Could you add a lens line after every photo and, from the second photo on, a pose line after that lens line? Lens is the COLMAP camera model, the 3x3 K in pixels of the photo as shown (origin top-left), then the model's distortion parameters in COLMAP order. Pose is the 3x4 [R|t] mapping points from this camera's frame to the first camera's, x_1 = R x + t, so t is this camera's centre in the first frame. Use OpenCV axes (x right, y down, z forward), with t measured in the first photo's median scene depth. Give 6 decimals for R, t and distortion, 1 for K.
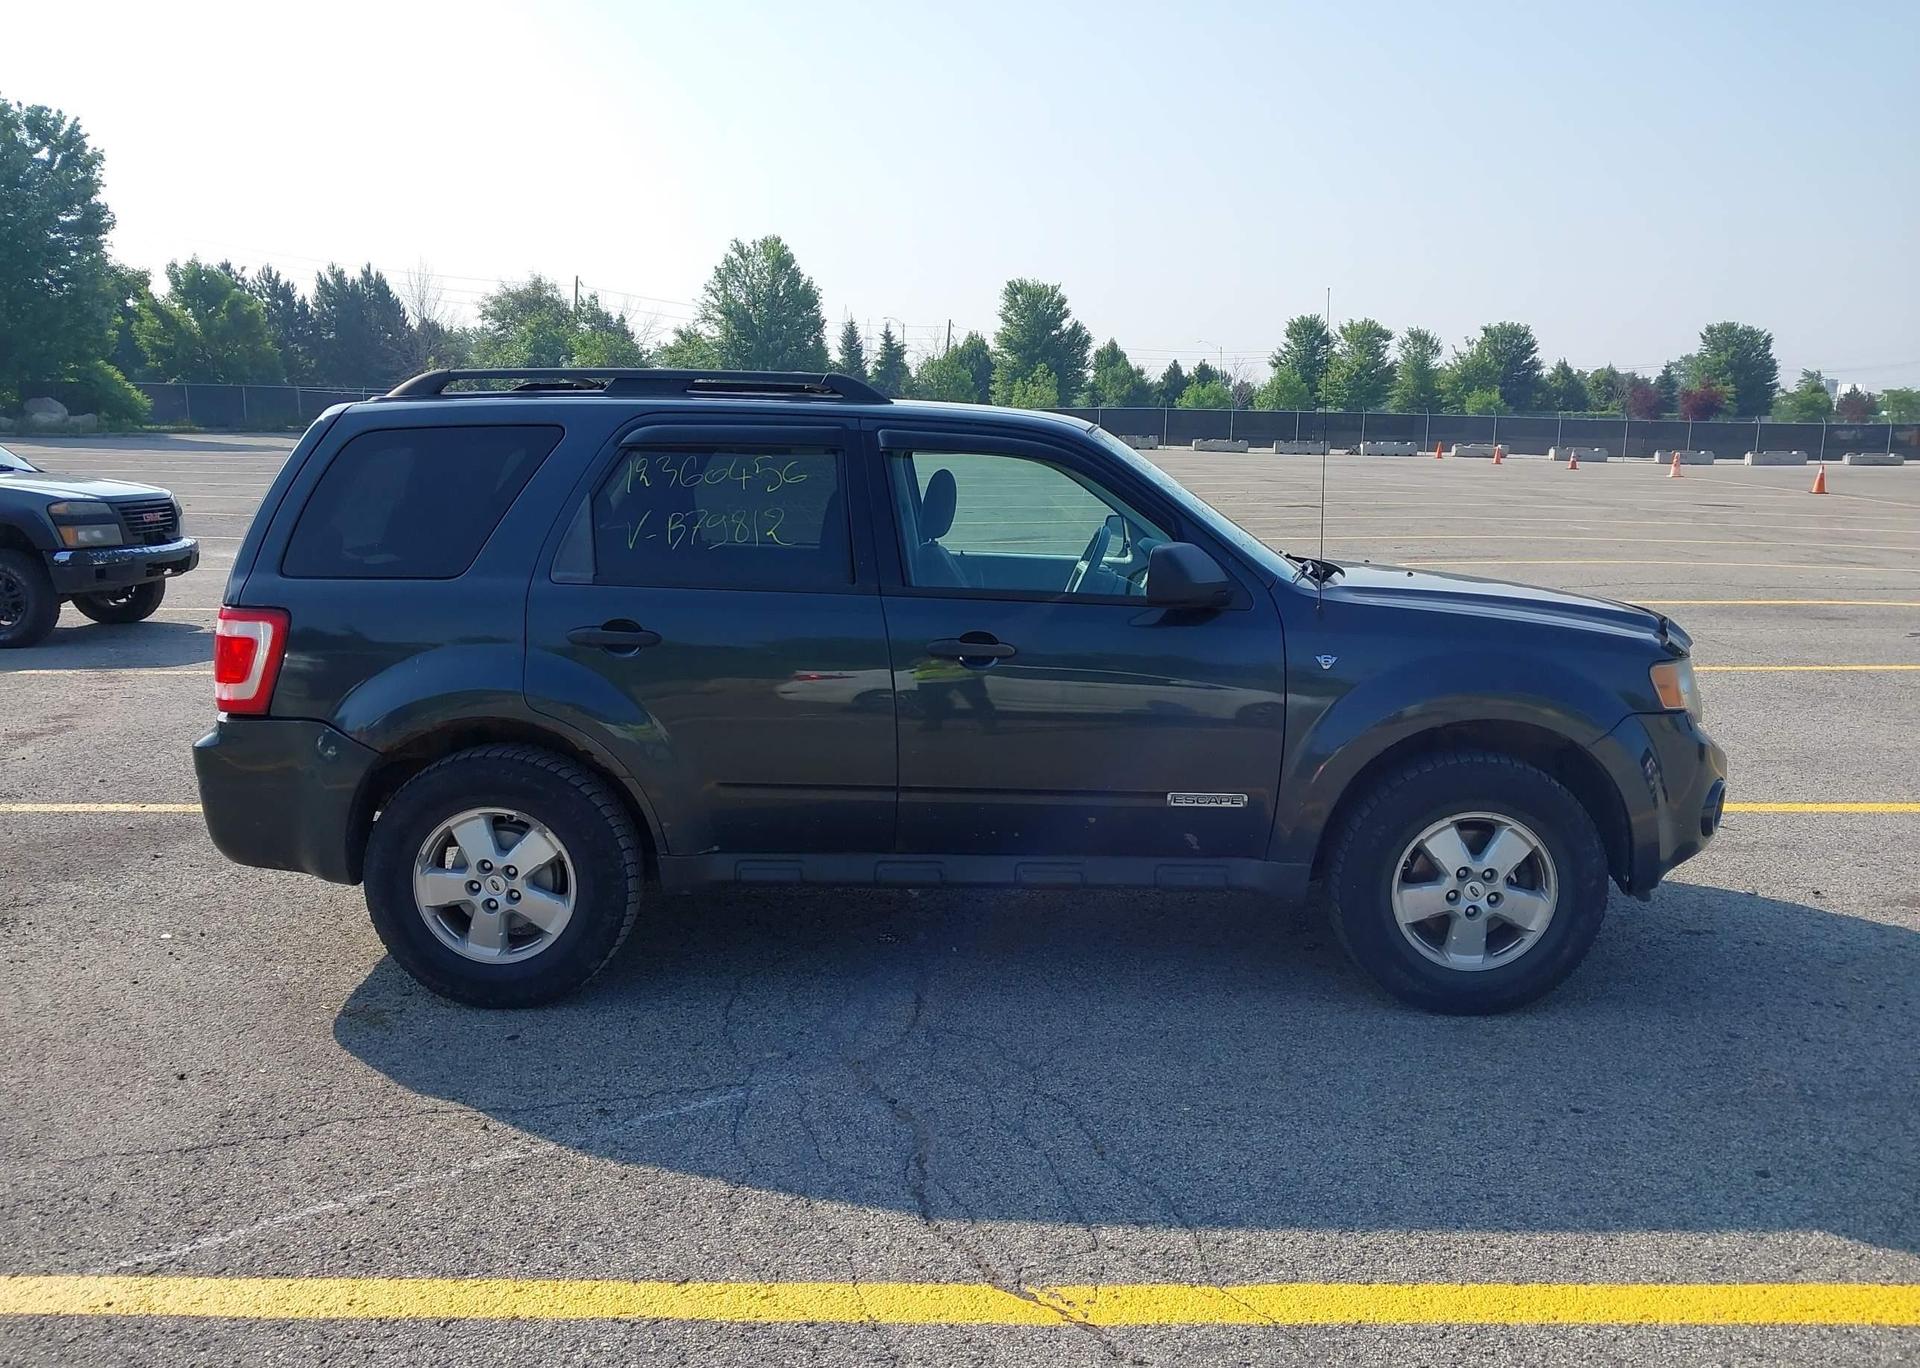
lens RADIAL K [[1510.2, 0, 954.9], [0, 1510.2, 695.4], [0, 0, 1]] dist [0.023409, -0.033383]
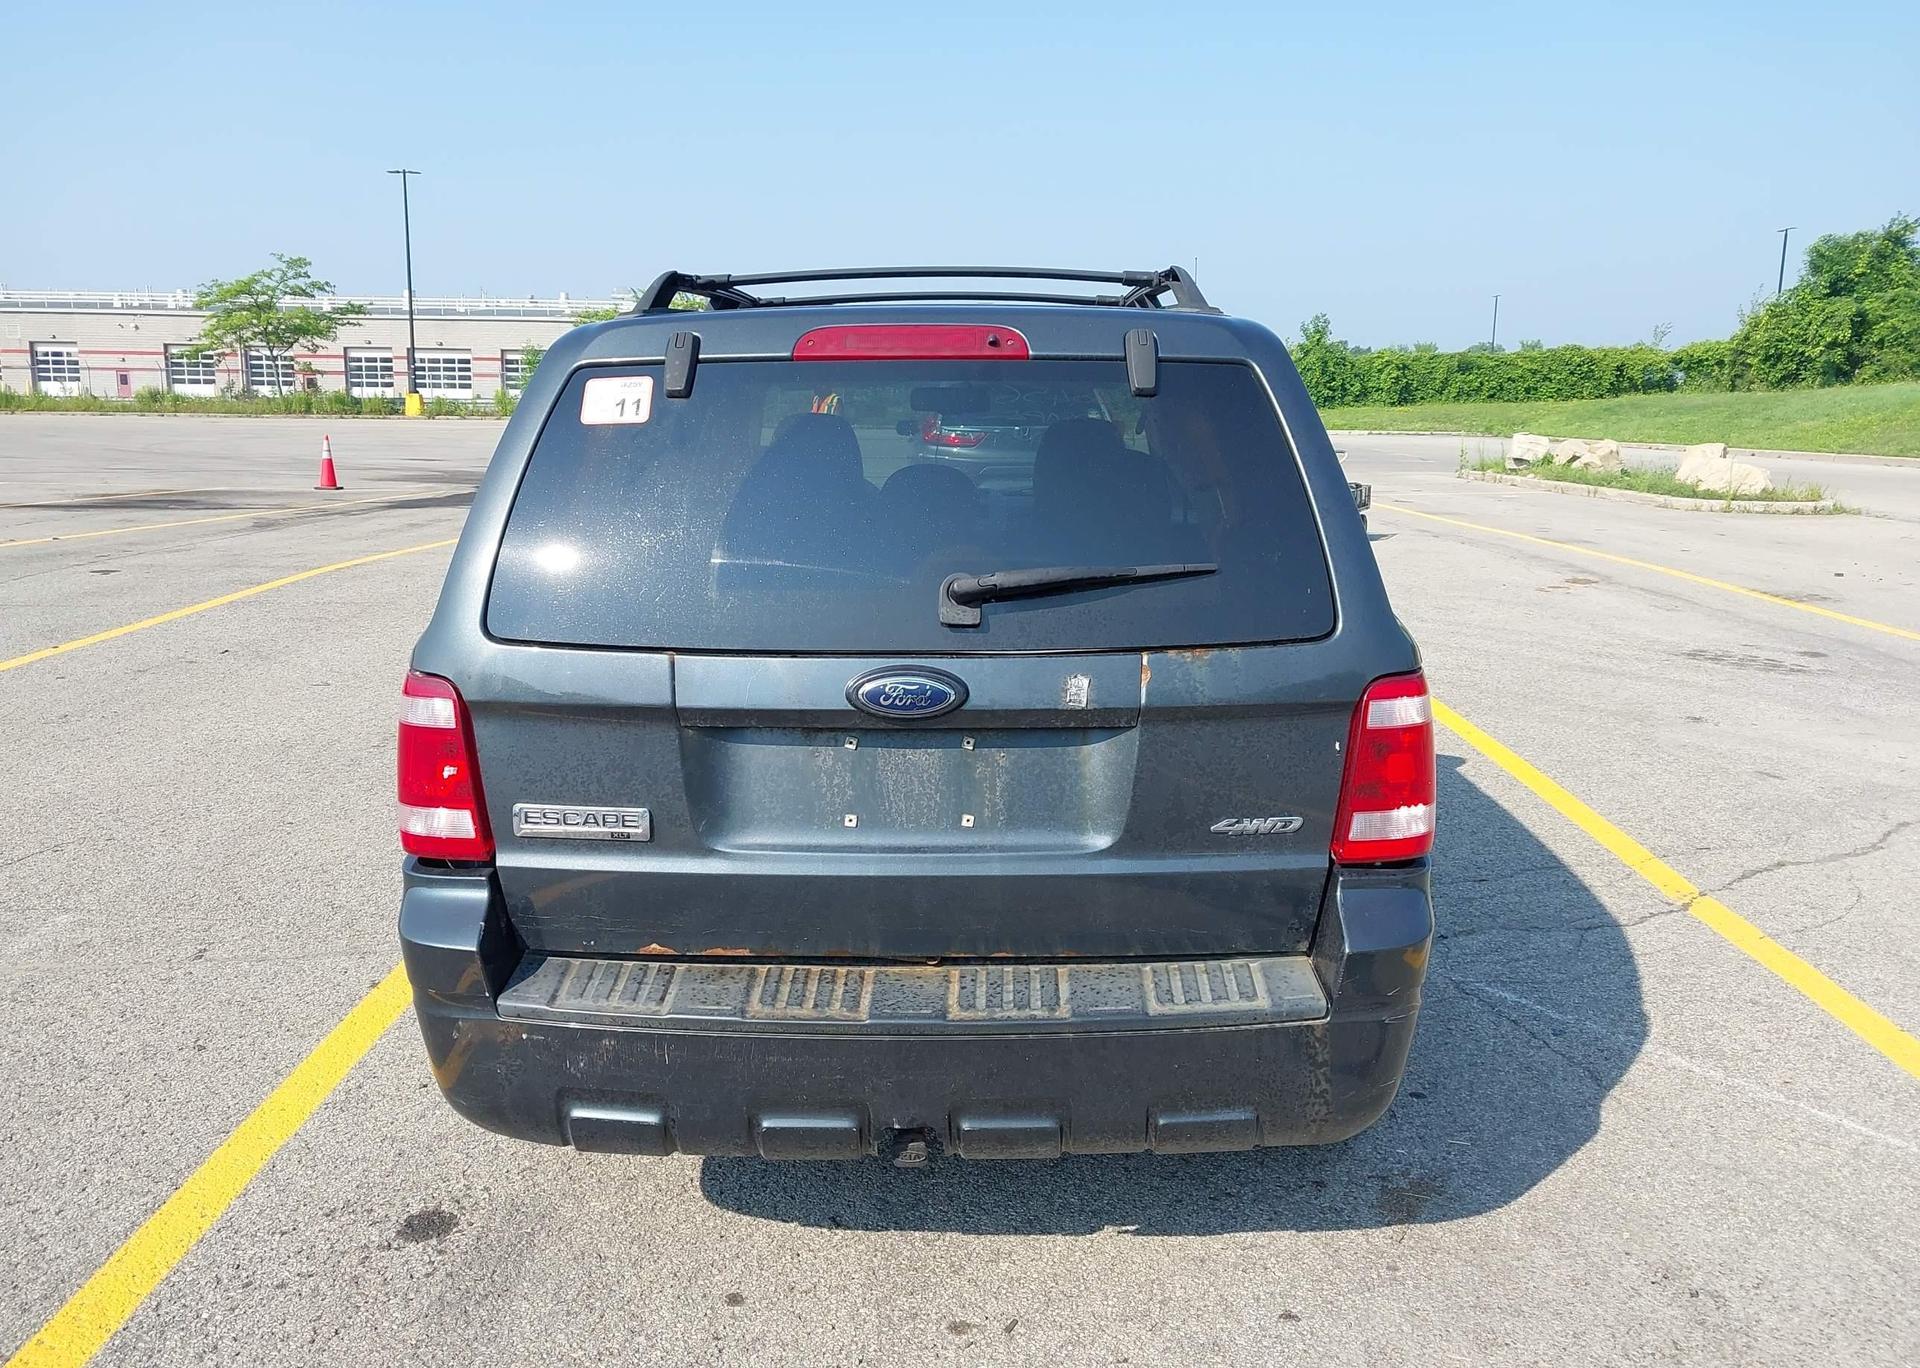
lens RADIAL K [[1510.2, 0, 945.7], [0, 1510.2, 677.7], [0, 0, 1]] dist [0.023409, -0.033383]
pose [[0.017483, -0.195189, 0.980610, -0.867547], [0.169183, 0.967195, 0.189502, -0.162266], [-0.985430, 0.162589, 0.049932, 0.952288]]
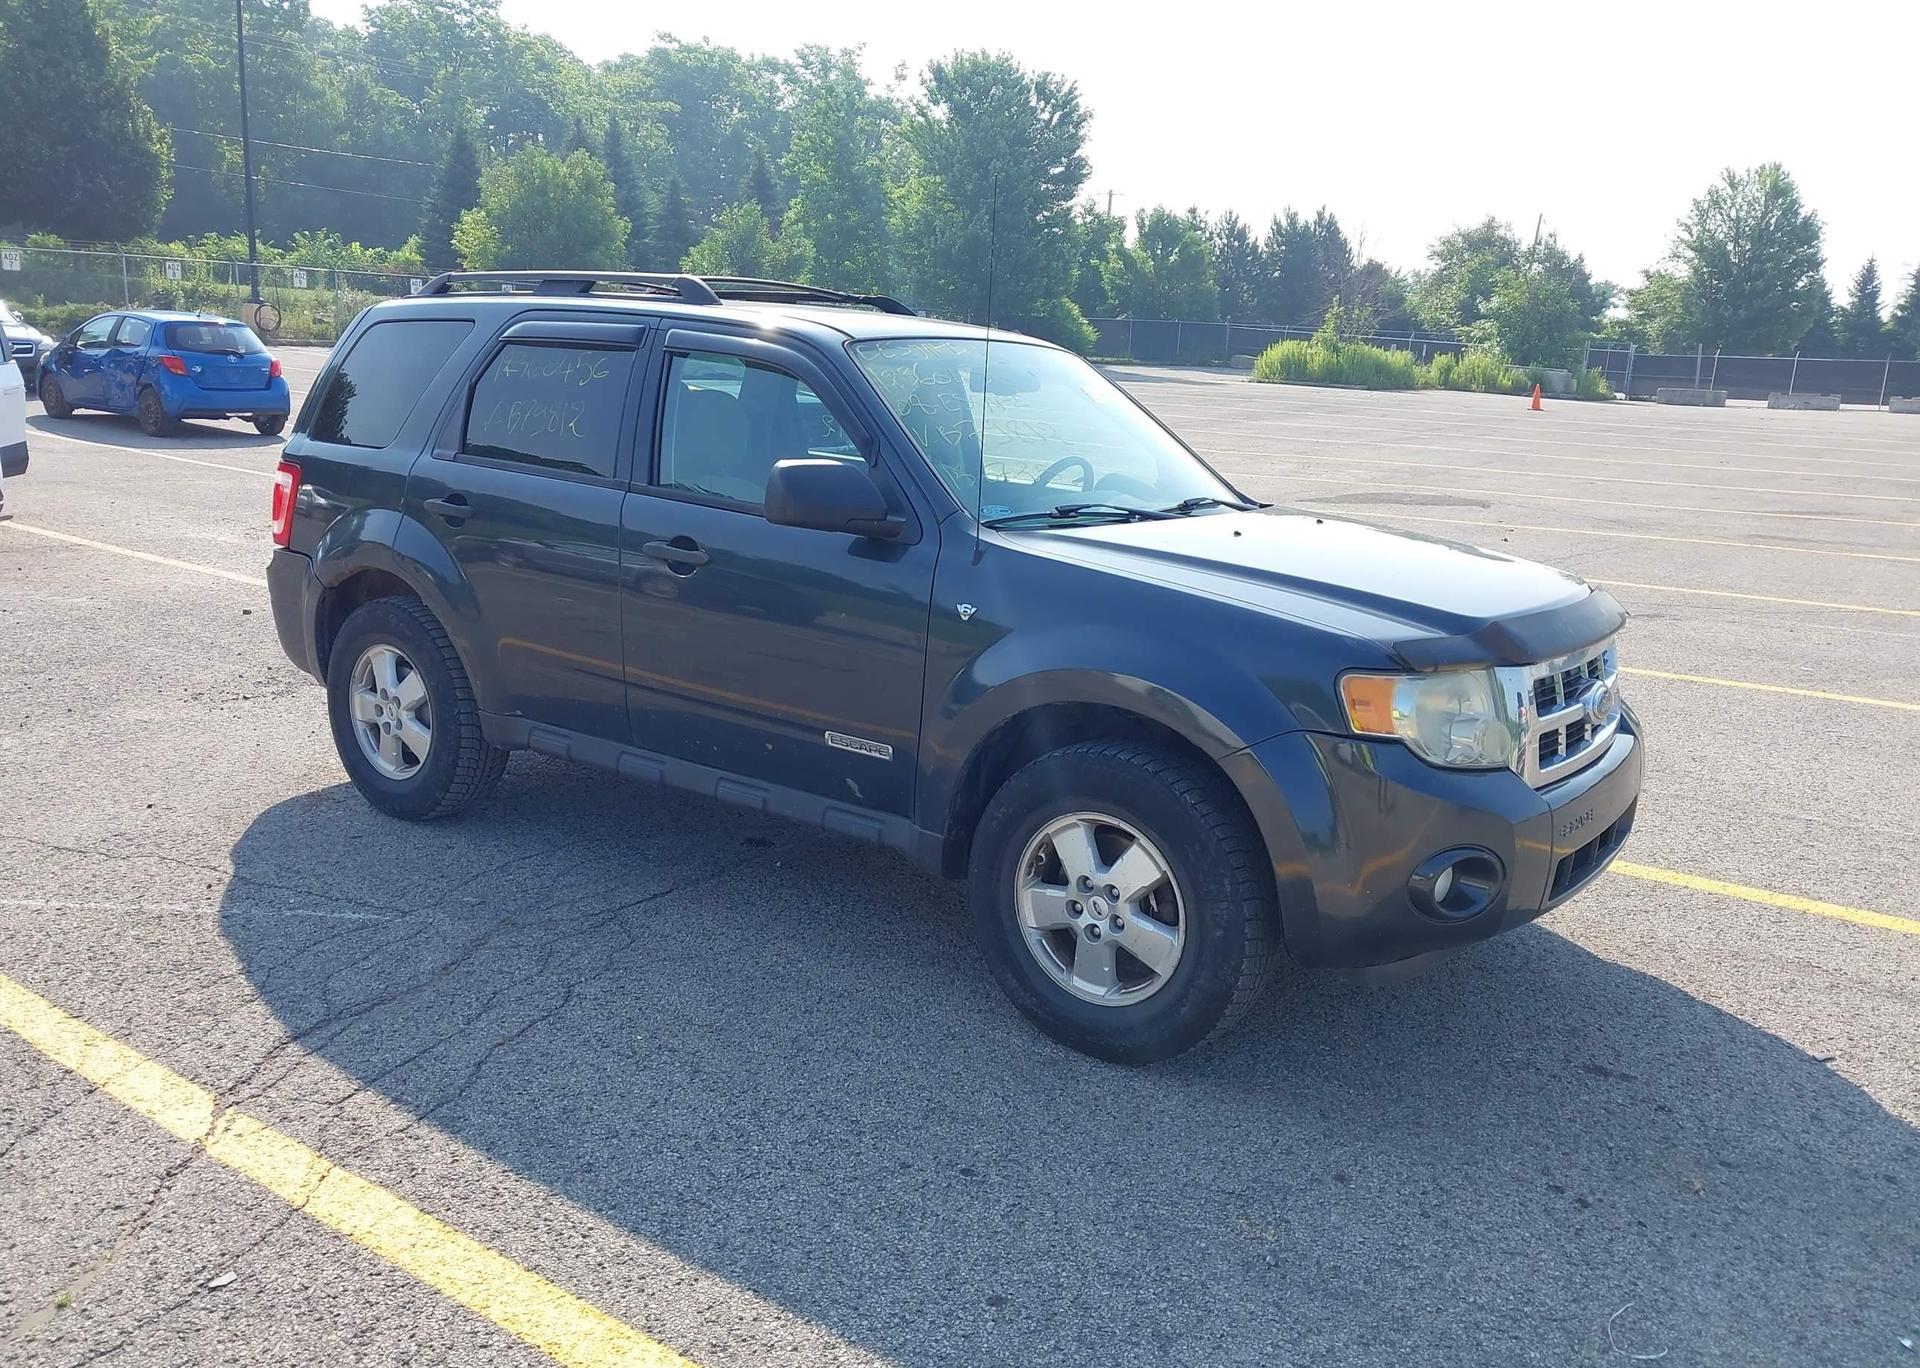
lens RADIAL K [[1510.2, 0, 962.8], [0, 1510.2, 691.8], [0, 0, 1]] dist [0.023409, -0.033383]
pose [[0.817725, 0.154931, -0.554367, 0.596444], [-0.136173, 0.987826, 0.075207, -0.033226], [0.559270, 0.013991, 0.828867, 0.224251]]
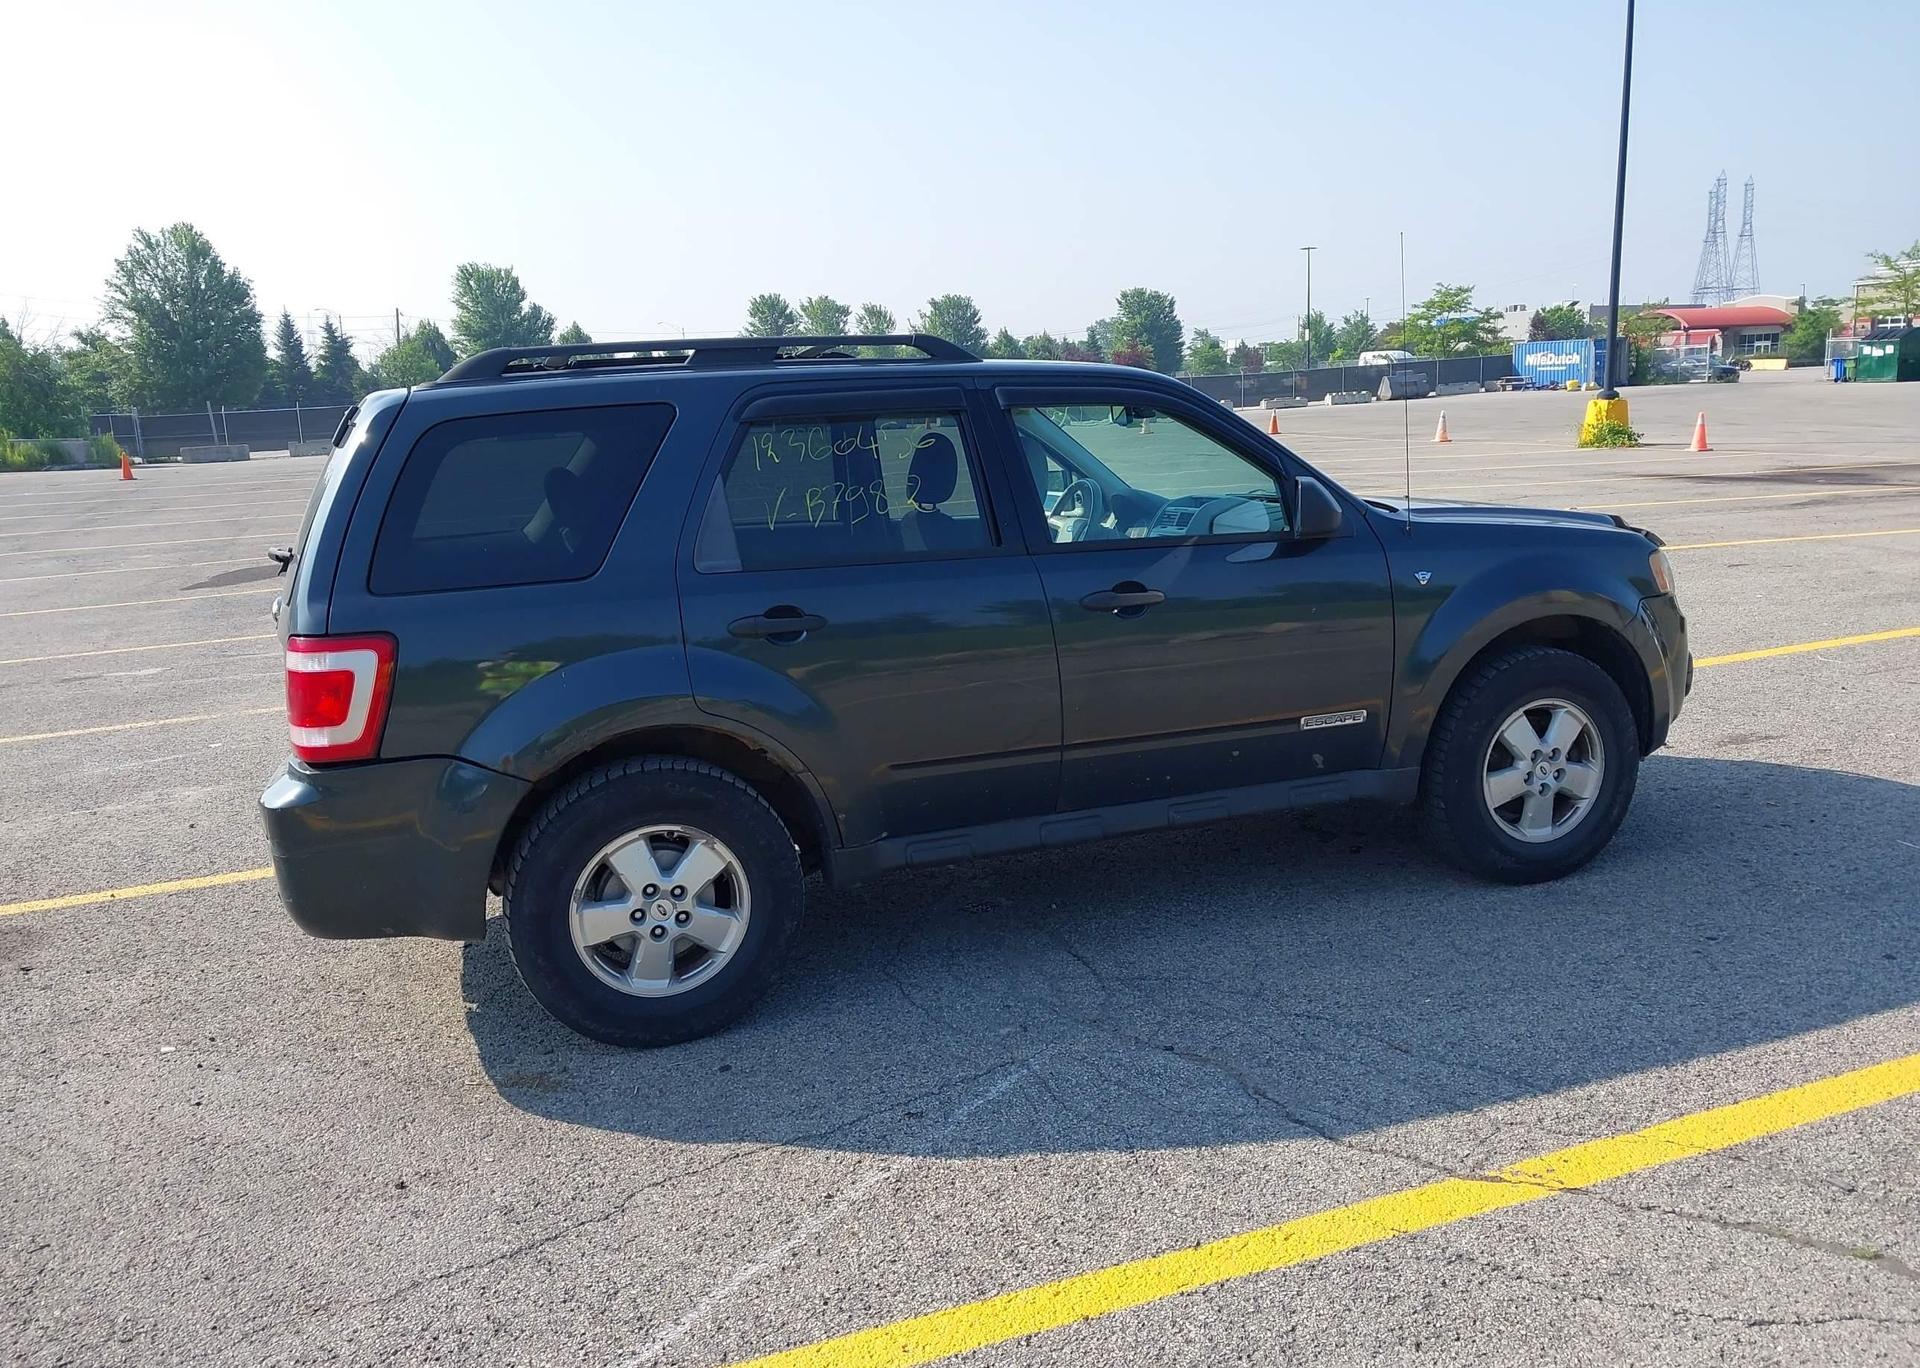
lens RADIAL K [[1510.2, 0, 956.5], [0, 1510.2, 686.4], [0, 0, 1]] dist [0.023409, -0.033383]
pose [[0.937413, -0.117387, 0.327838, -0.350227], [0.115442, 0.992988, 0.025461, -0.009166], [-0.328528, 0.013979, 0.944391, 0.068119]]
